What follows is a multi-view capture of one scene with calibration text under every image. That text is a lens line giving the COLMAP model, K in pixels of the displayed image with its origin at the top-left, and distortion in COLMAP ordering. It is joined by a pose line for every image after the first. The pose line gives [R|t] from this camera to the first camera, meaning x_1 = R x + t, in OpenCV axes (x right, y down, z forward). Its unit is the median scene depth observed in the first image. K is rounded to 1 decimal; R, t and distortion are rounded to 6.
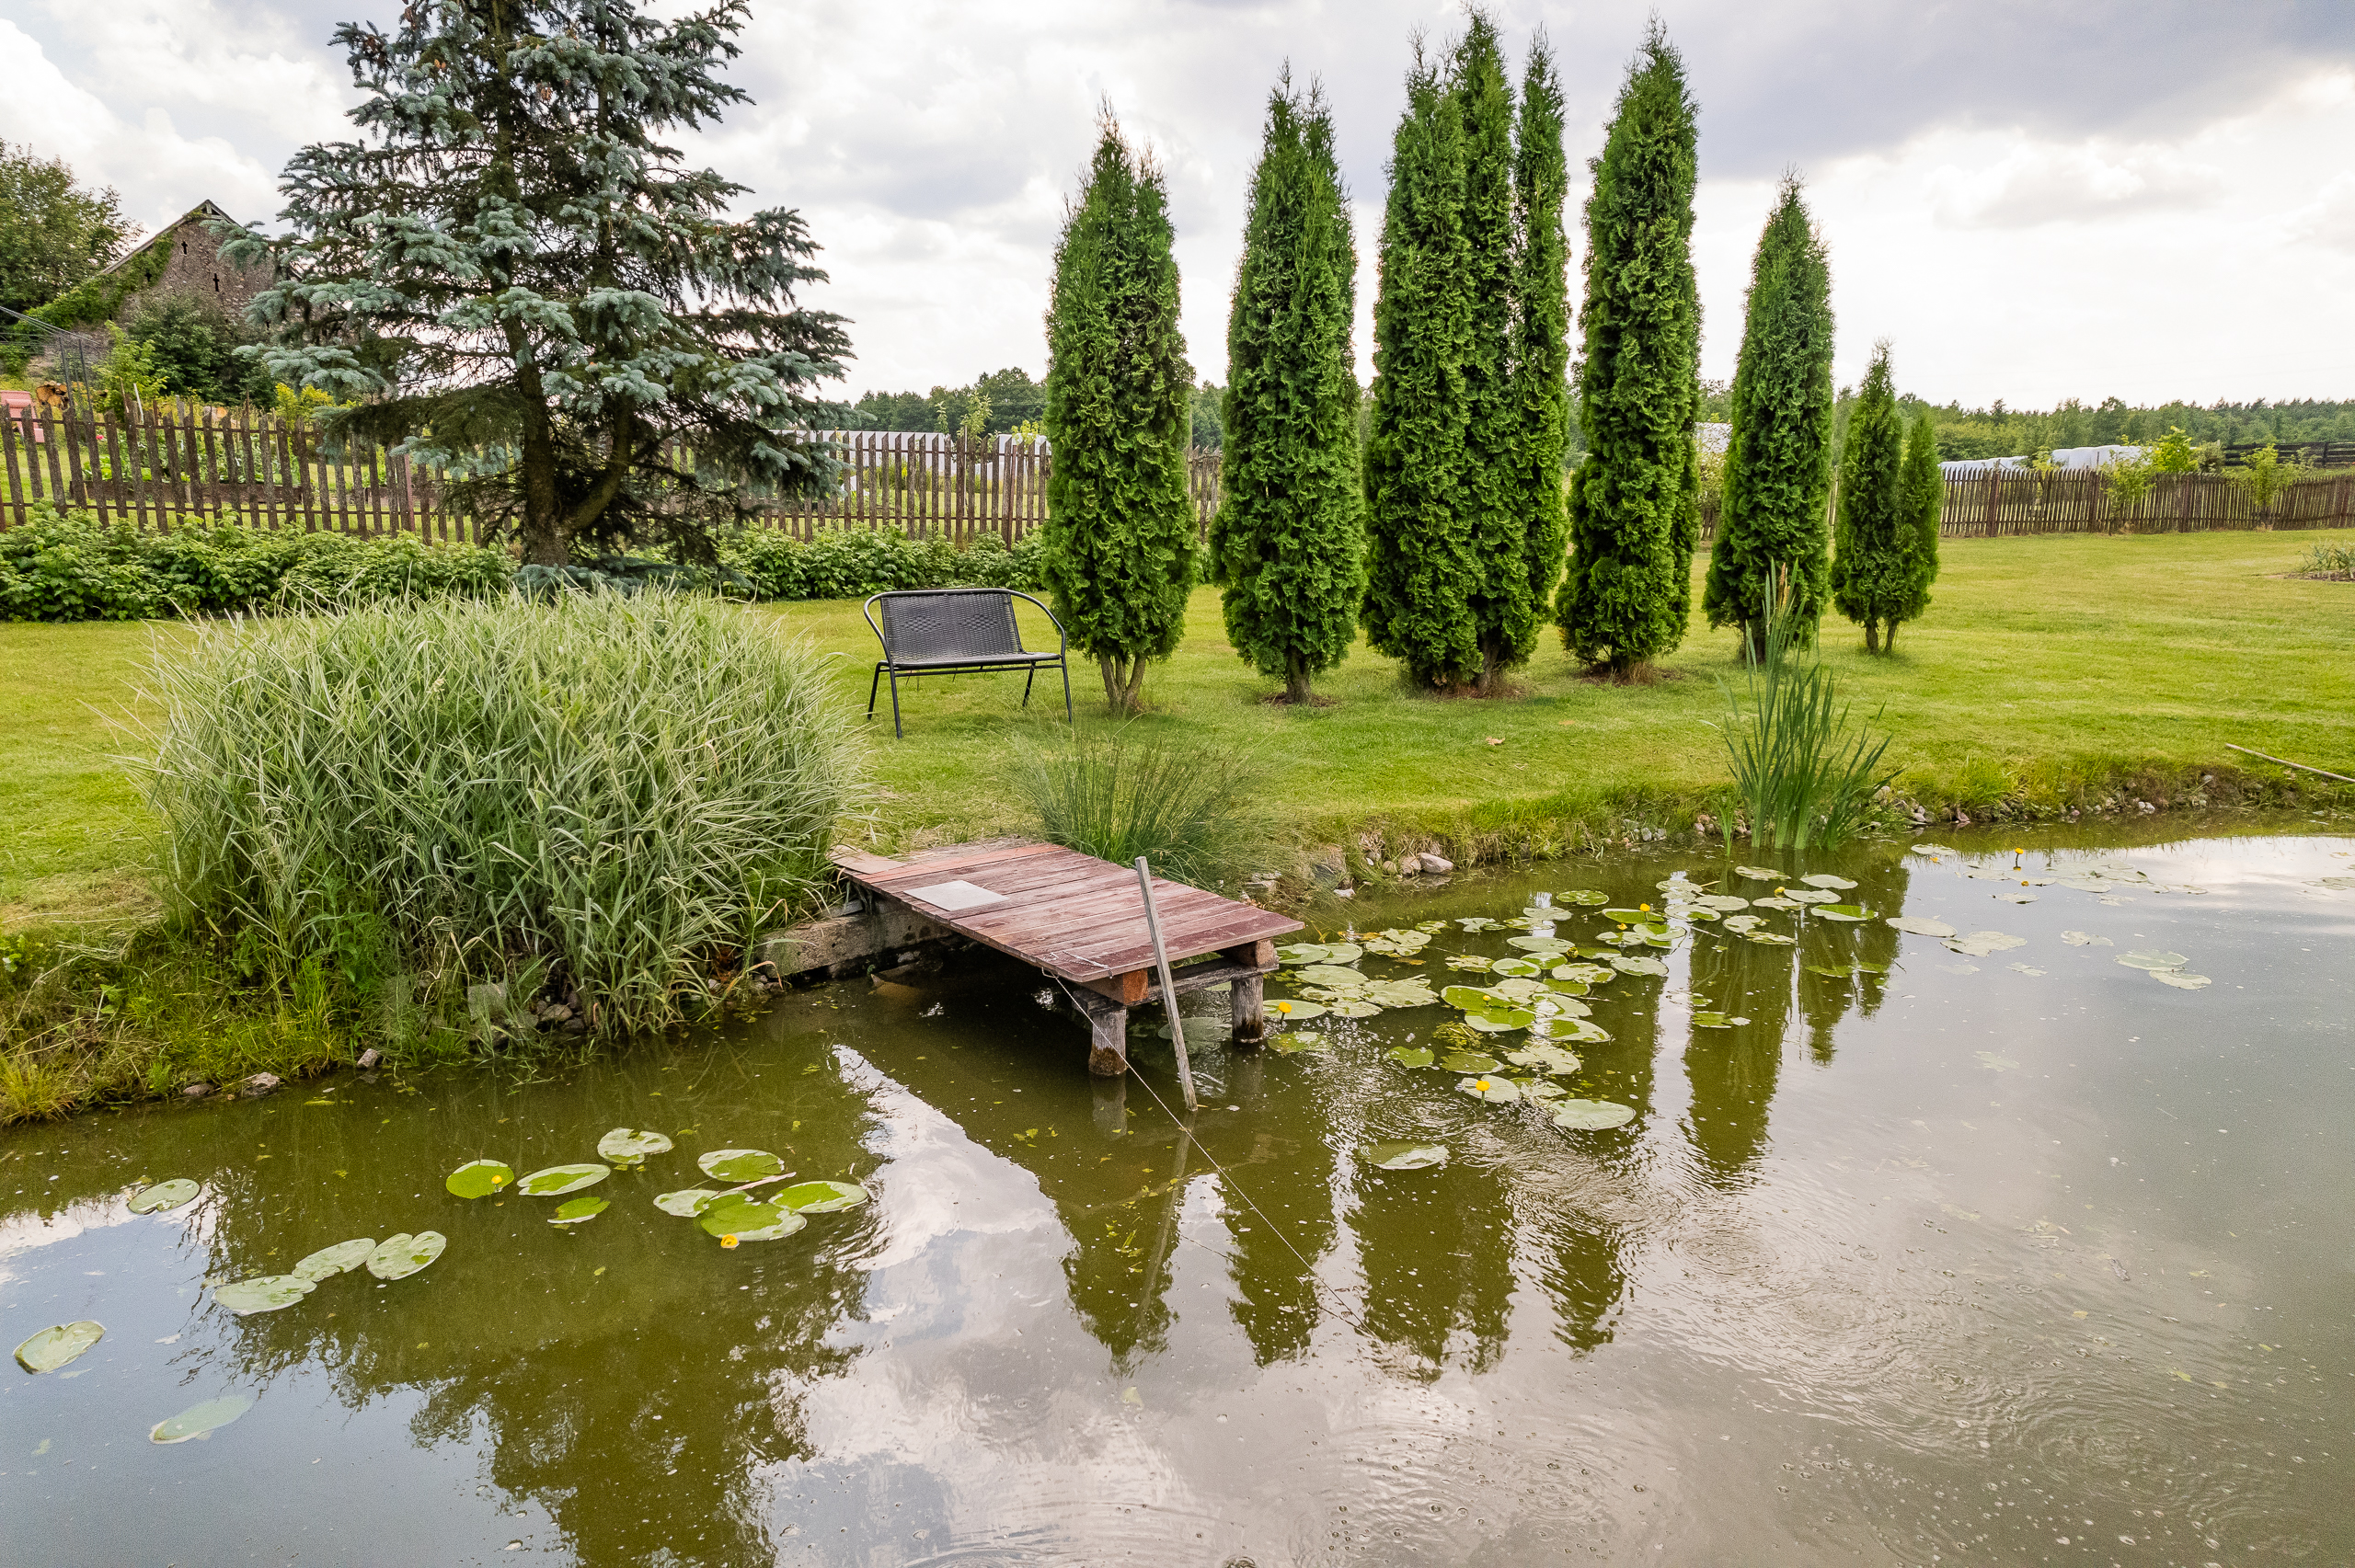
lens RADIAL K [[1507.9, 0, 1182.1], [0, 1507.9, 789.7], [0, 0, 1]] dist [-0.075849, 0.069056]
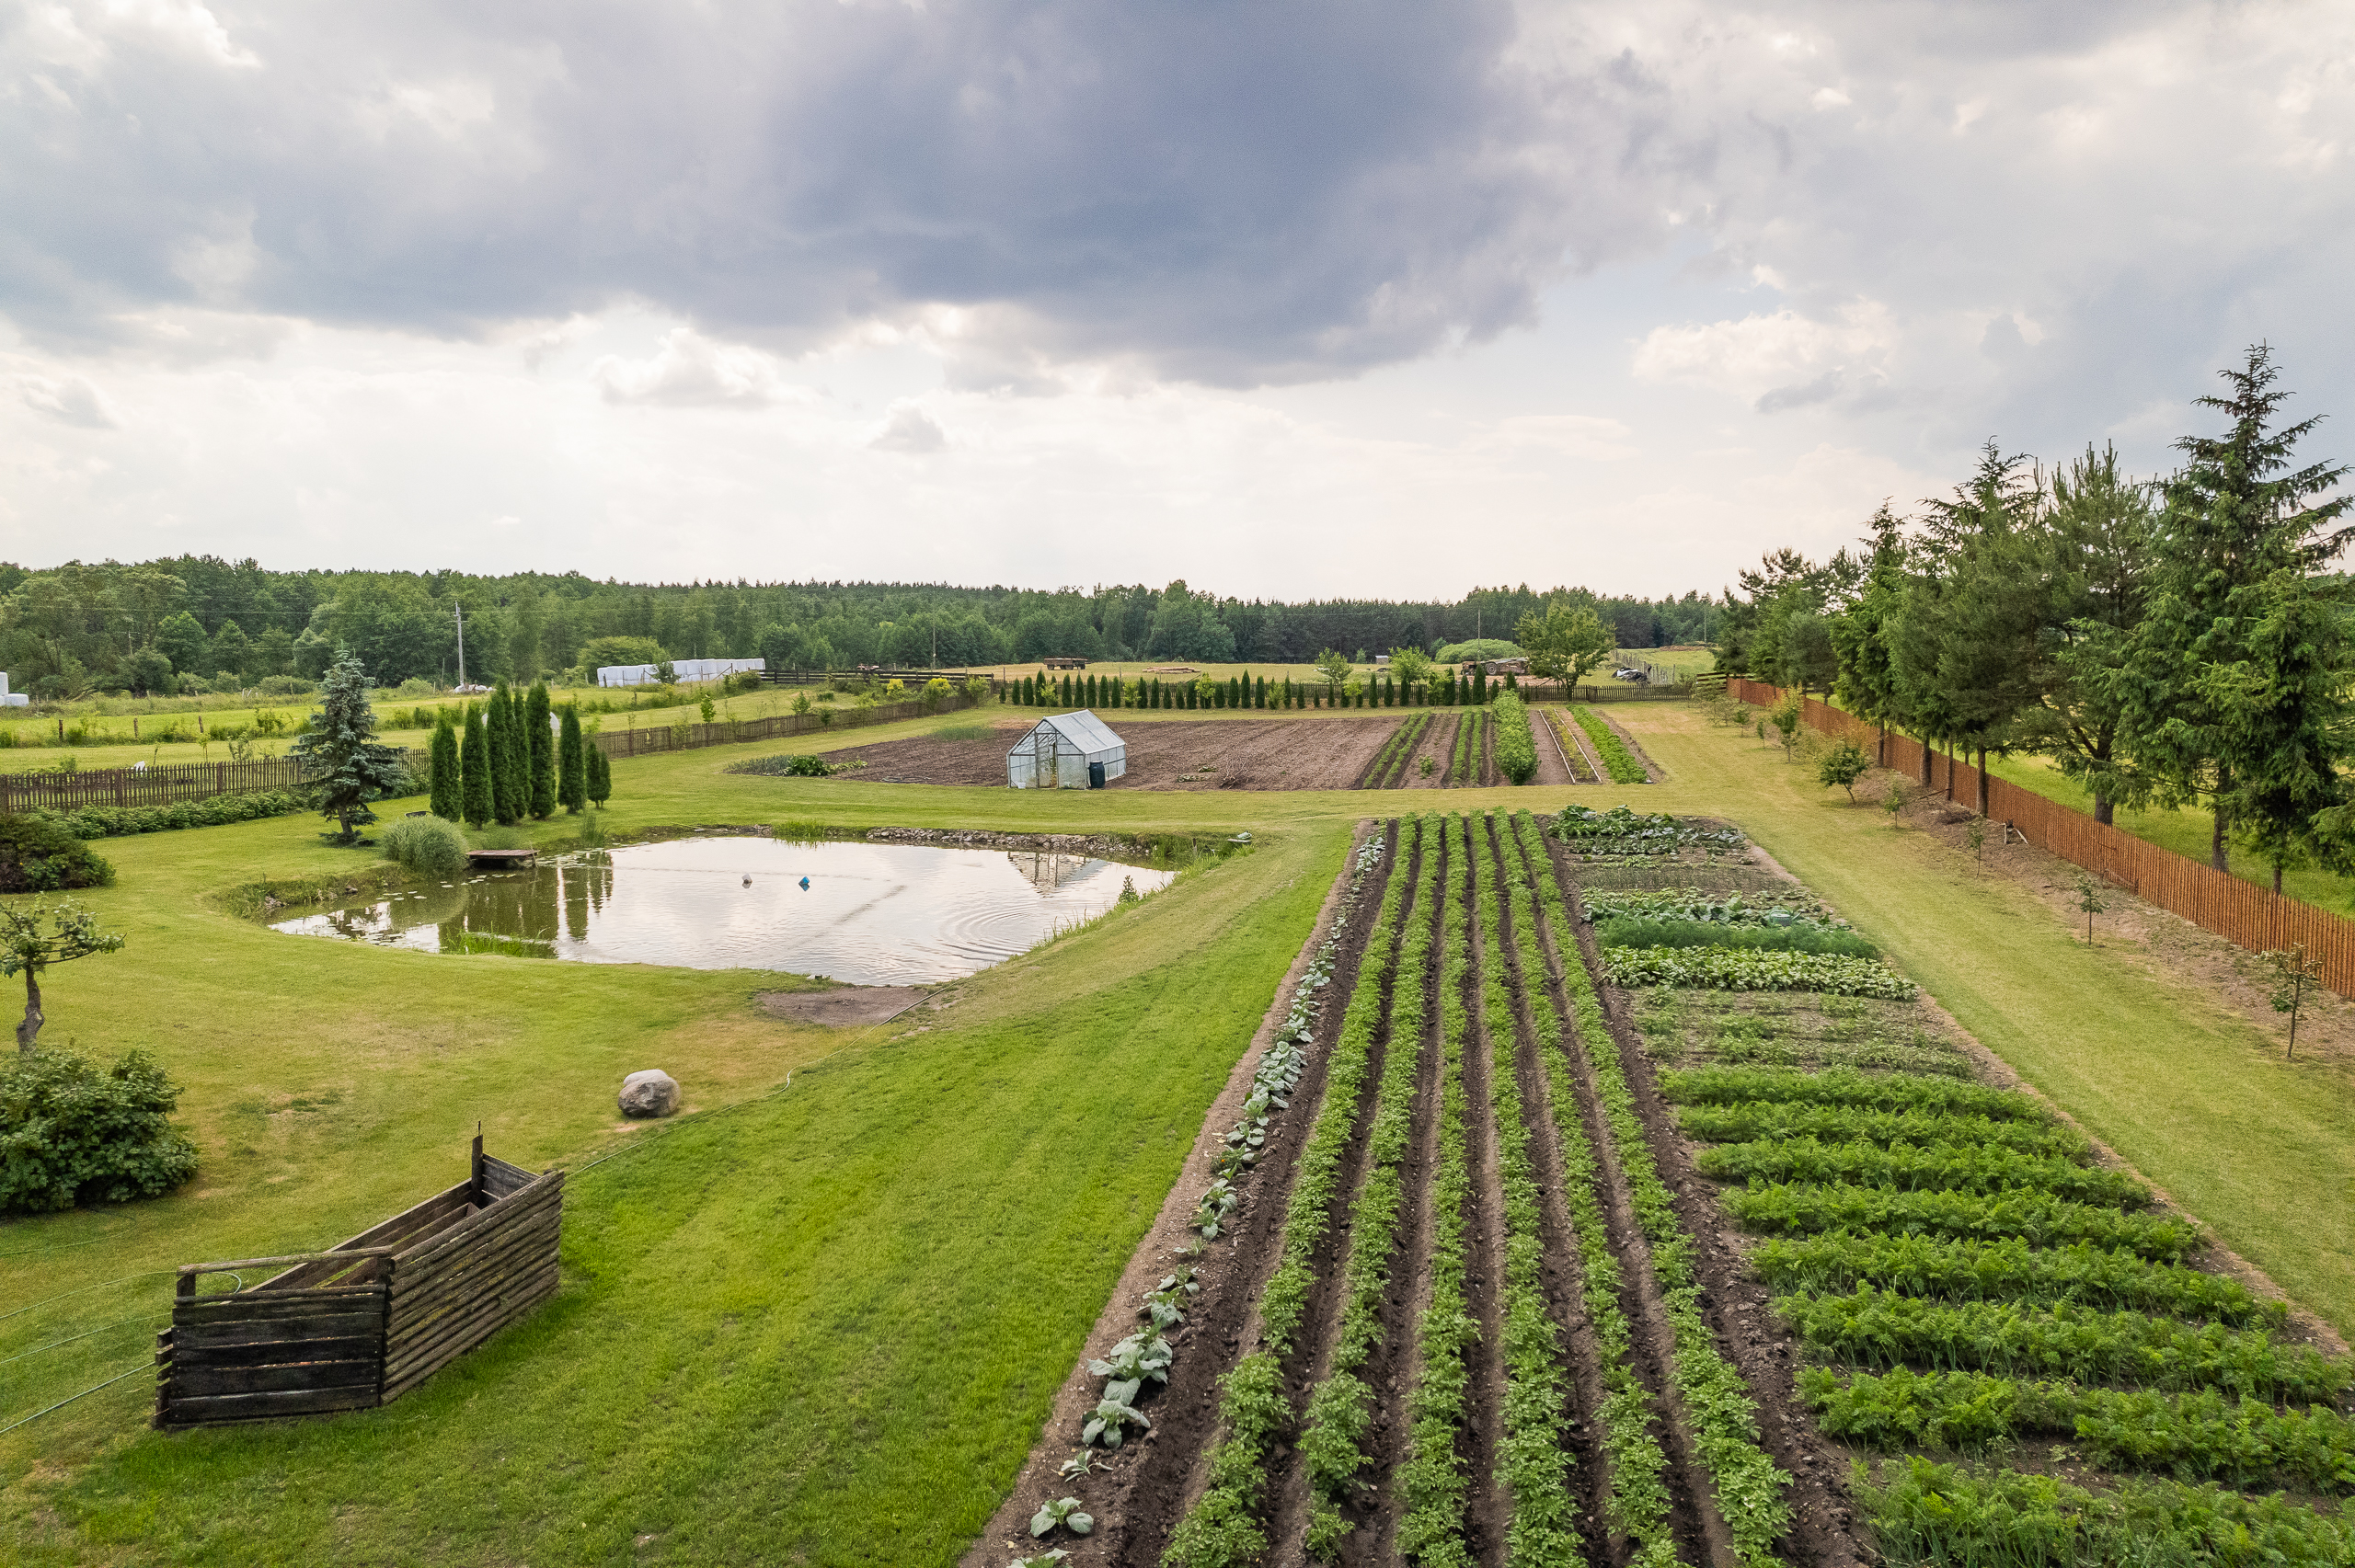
lens RADIAL K [[1507.9, 0, 1182.1], [0, 1507.9, 789.7], [0, 0, 1]] dist [-0.075849, 0.069056]
pose [[0.674907, -0.069047, 0.734665, -1.538014], [0.141826, 0.989188, -0.037321, 0.248529], [-0.724145, 0.129383, 0.677402, -3.095068]]
